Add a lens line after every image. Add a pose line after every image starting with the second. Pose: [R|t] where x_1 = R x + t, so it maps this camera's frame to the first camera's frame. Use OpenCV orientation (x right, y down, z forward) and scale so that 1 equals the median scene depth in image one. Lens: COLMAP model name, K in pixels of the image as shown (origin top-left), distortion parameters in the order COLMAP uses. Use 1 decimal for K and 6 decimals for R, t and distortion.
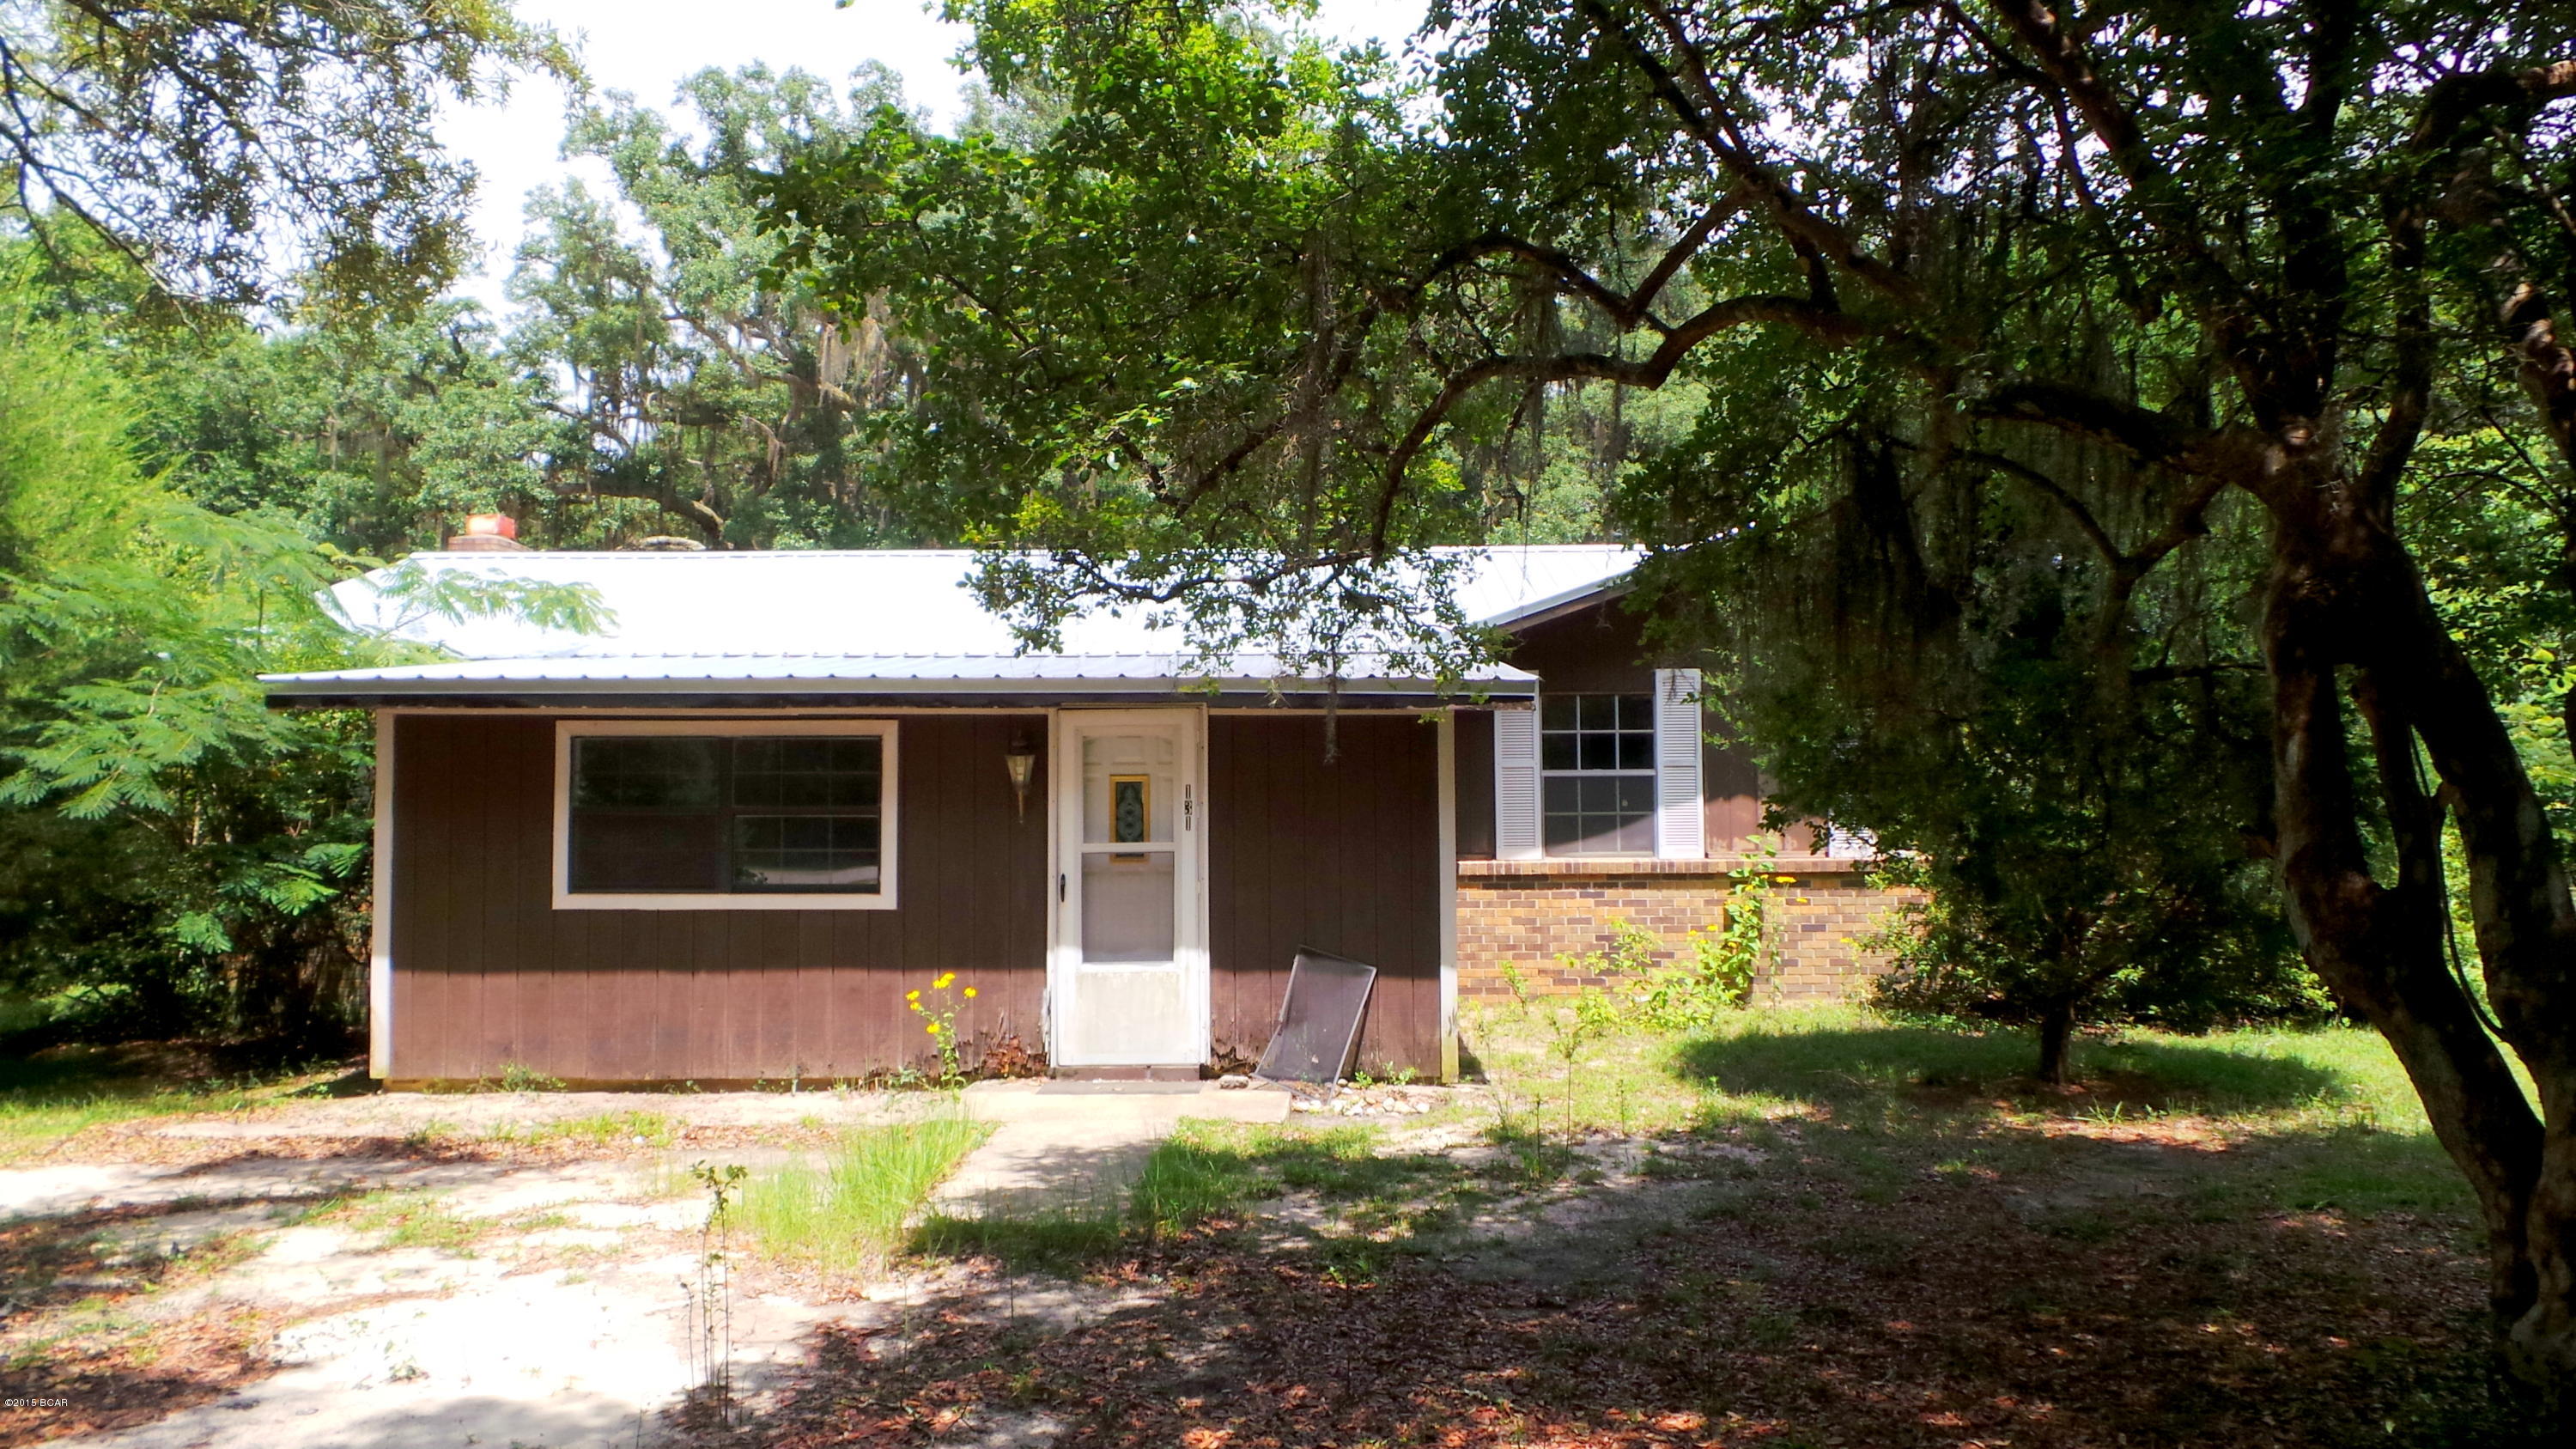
lens RADIAL K [[1771.2, 0, 1293.8], [0, 1771.2, 704.4], [0, 0, 1]] dist [-0.008810, 0.011034]
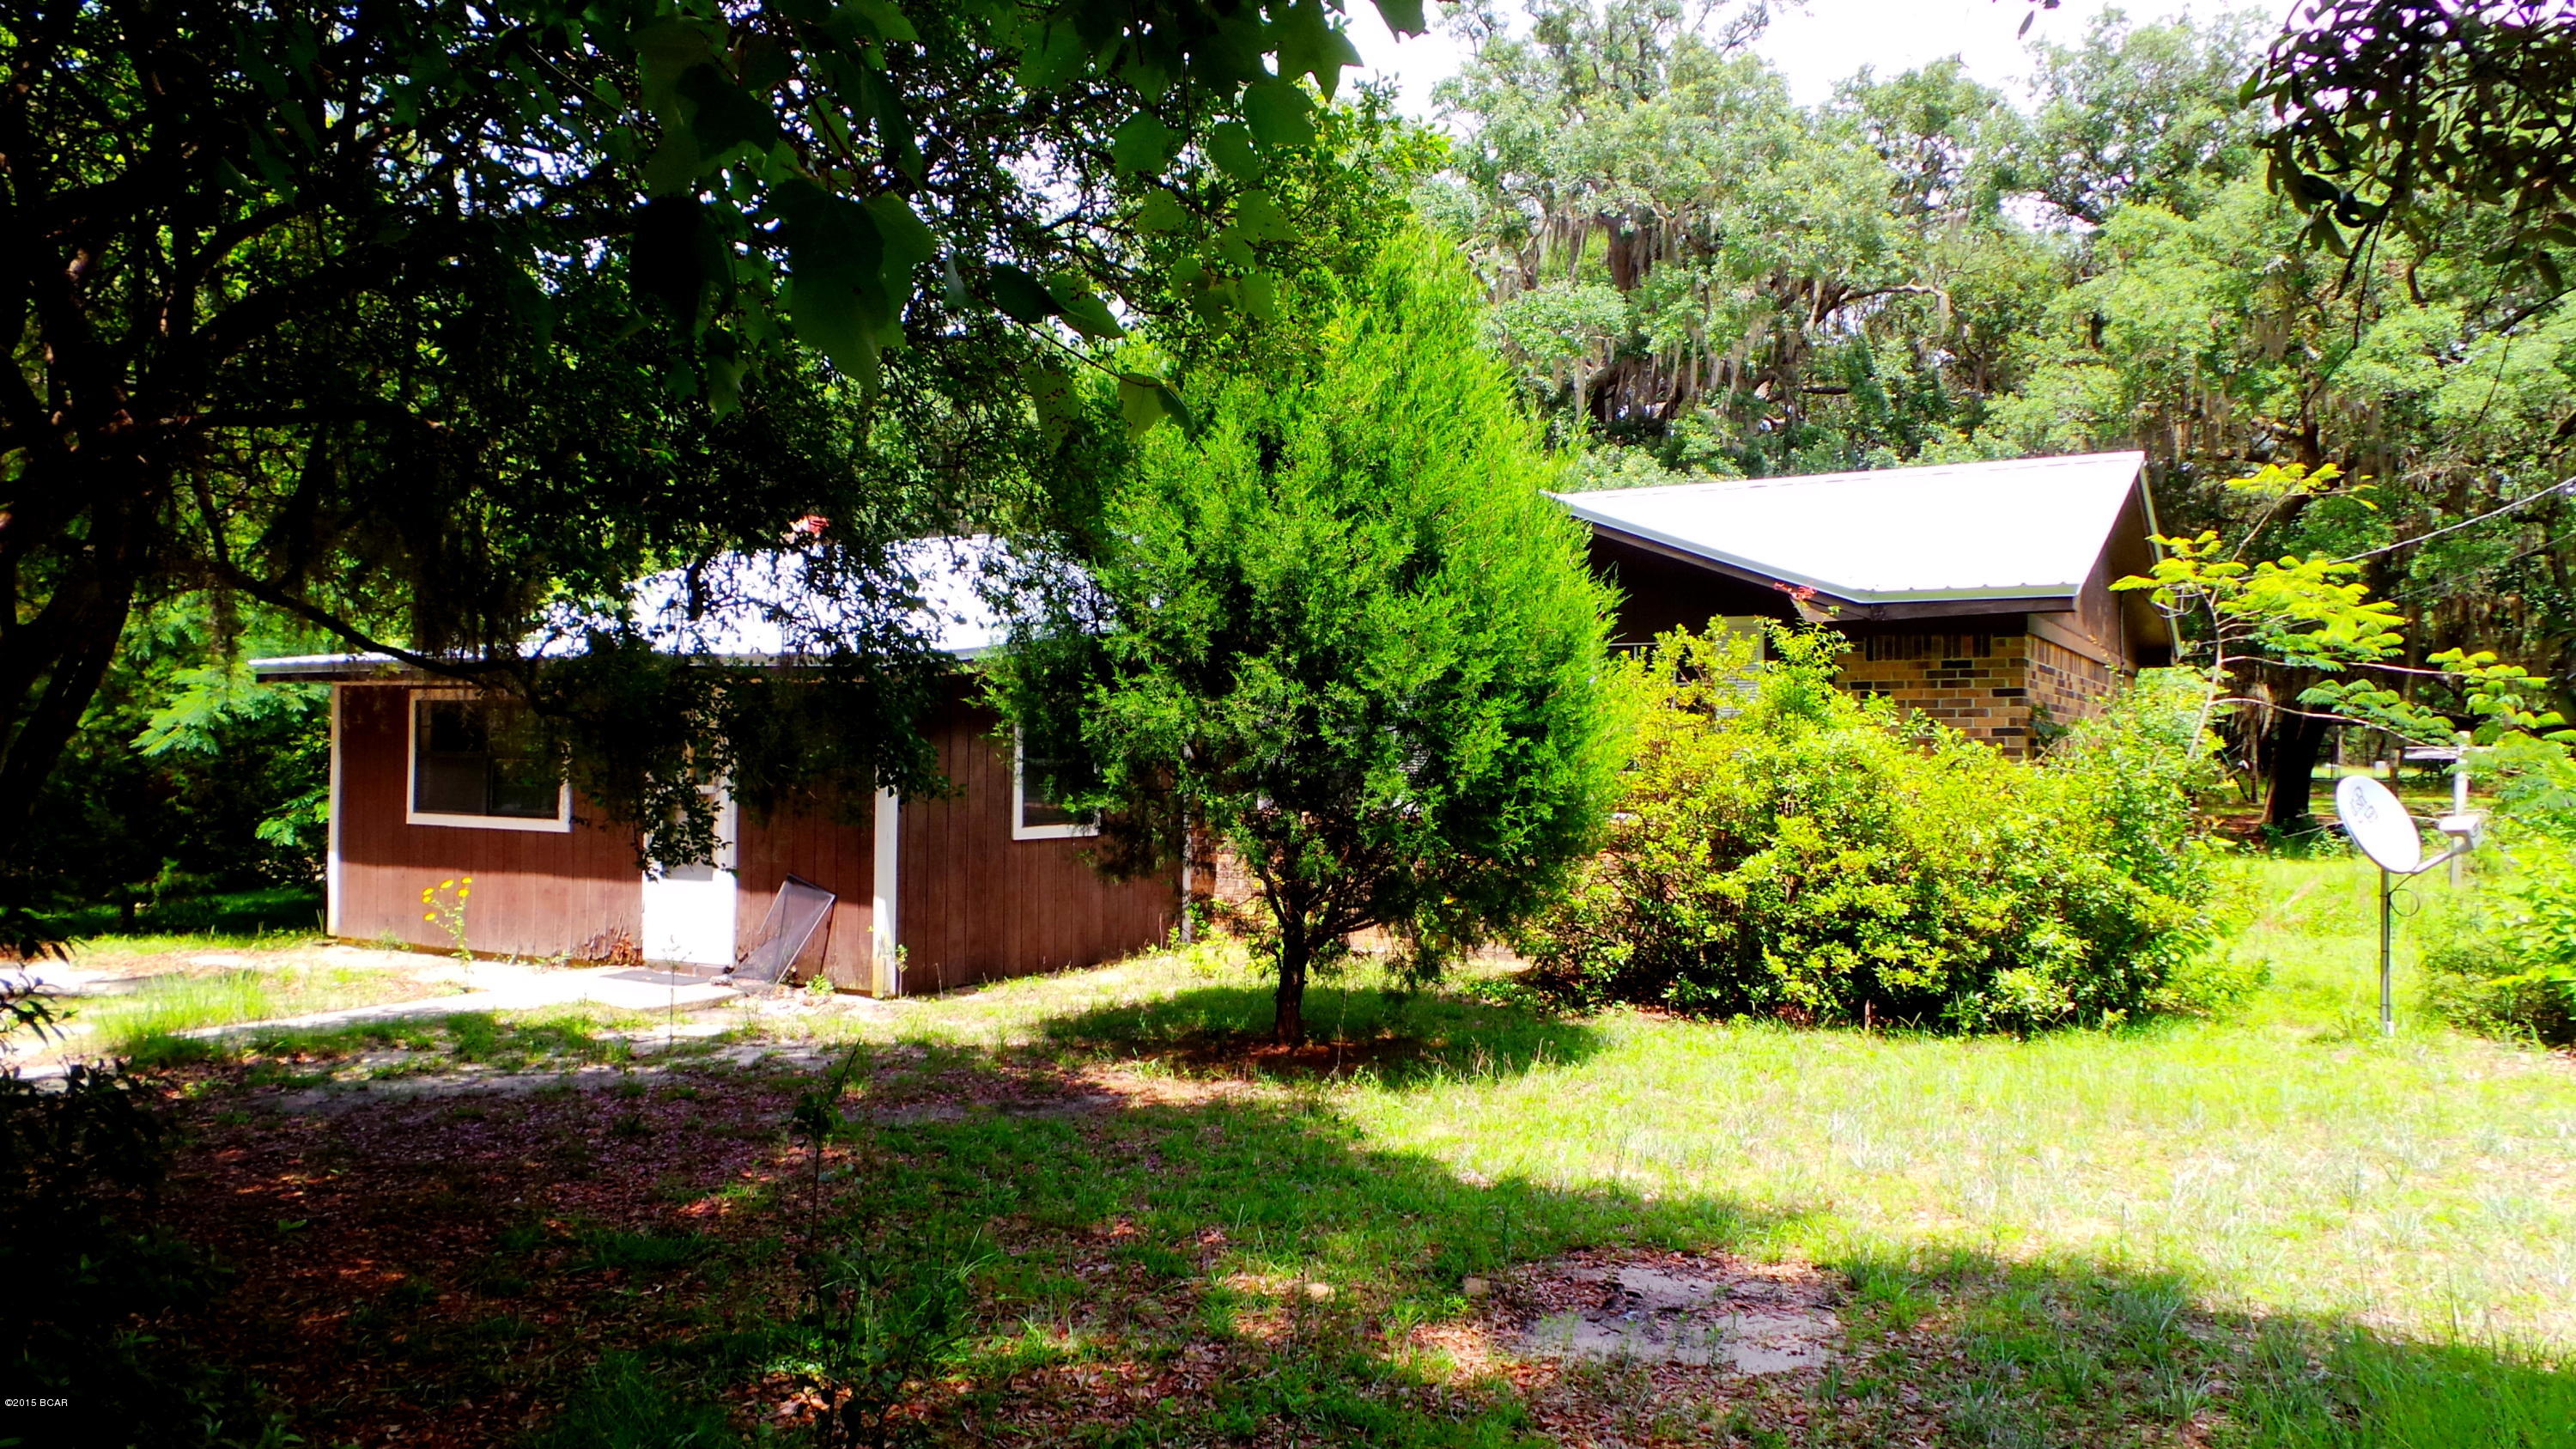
lens RADIAL K [[1771.2, 0, 1286.0], [0, 1771.2, 720.8], [0, 0, 1]] dist [-0.008810, 0.011034]
pose [[0.869180, 0.004086, -0.494478, 0.889580], [0.010767, 0.999572, 0.027186, 0.003032], [0.494378, -0.028953, 0.868765, 0.123812]]
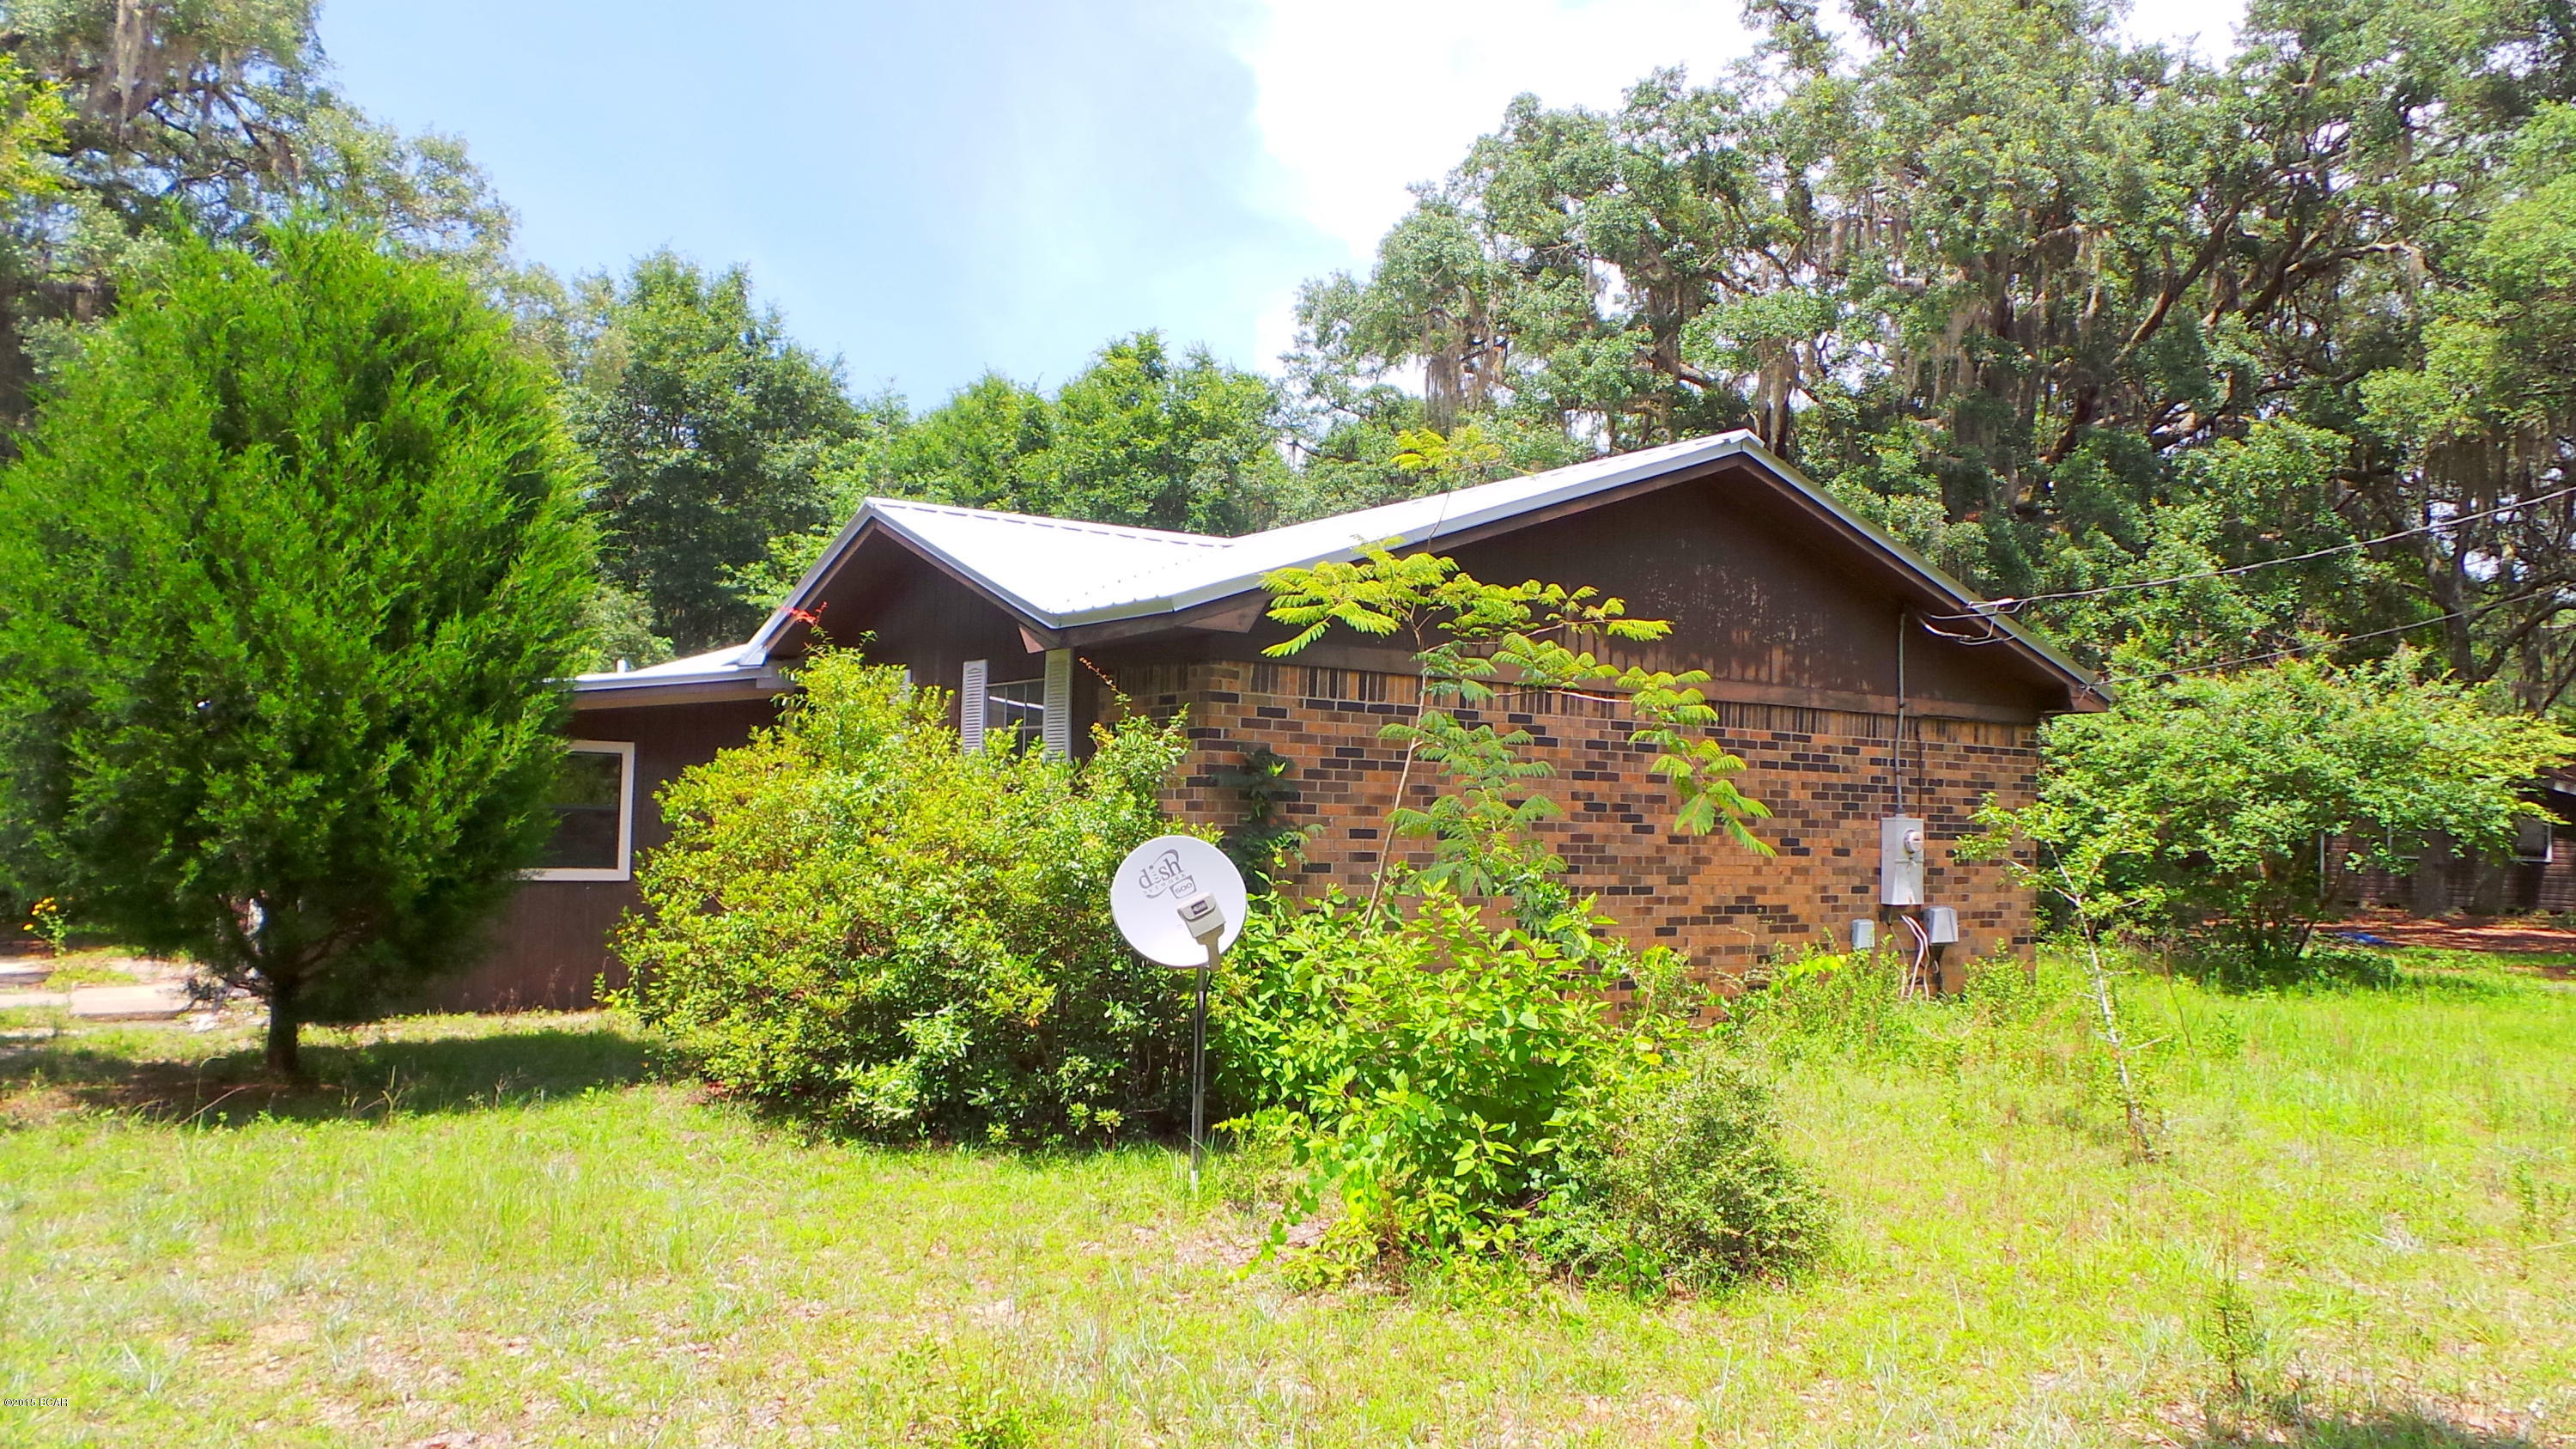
lens RADIAL K [[1771.2, 0, 1300.3], [0, 1771.2, 728.7], [0, 0, 1]] dist [-0.008810, 0.011034]
pose [[0.575877, -0.019365, -0.817307, 1.527225], [0.010301, 0.999812, -0.016431, 0.035029], [0.817471, 0.001043, 0.575969, 0.866457]]
